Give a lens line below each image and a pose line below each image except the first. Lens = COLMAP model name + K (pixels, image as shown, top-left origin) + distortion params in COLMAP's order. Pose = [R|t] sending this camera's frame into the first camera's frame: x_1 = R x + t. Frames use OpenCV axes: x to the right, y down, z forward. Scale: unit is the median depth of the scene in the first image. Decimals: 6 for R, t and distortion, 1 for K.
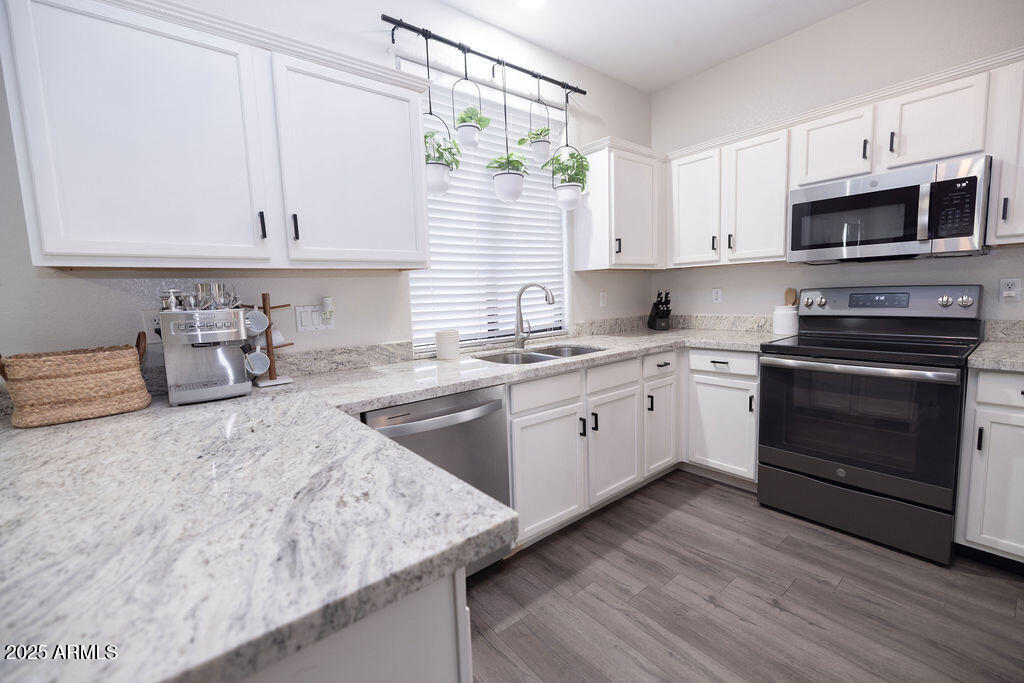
lens RADIAL K [[426.8, 0, 511.7], [0, 426.8, 334.9], [0, 0, 1]] dist [-0.000780, -0.000032]
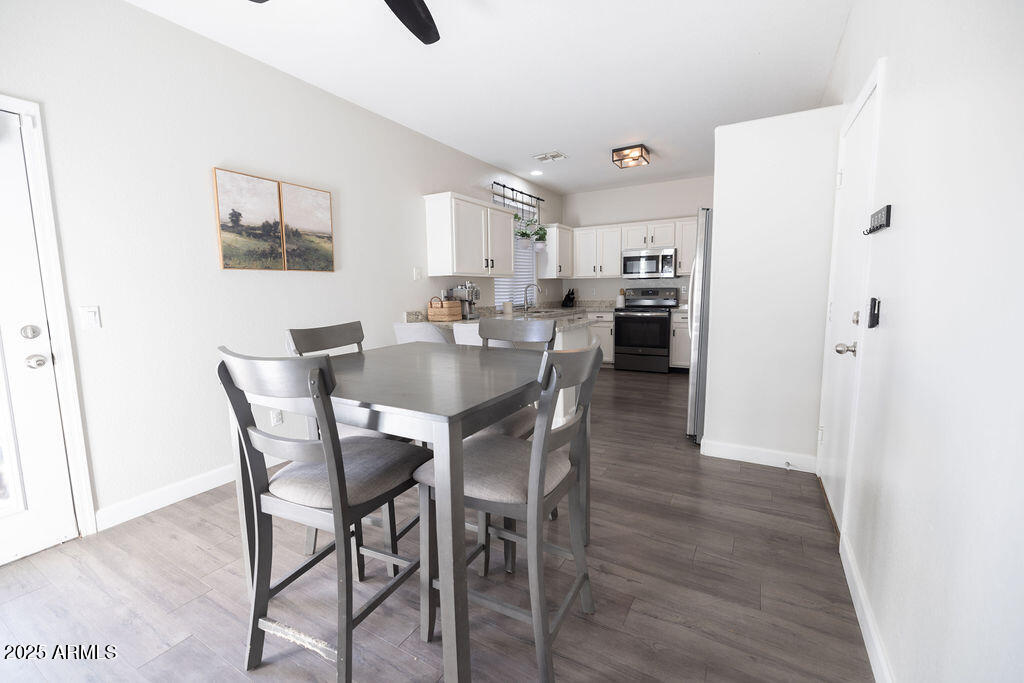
lens RADIAL K [[426.8, 0, 511.7], [0, 426.8, 334.9], [0, 0, 1]] dist [-0.000780, -0.000032]
pose [[0.936915, -0.013953, 0.349280, -0.887728], [0.018146, 0.999797, -0.008735, 0.184972], [-0.349087, 0.014522, 0.936978, -1.185882]]
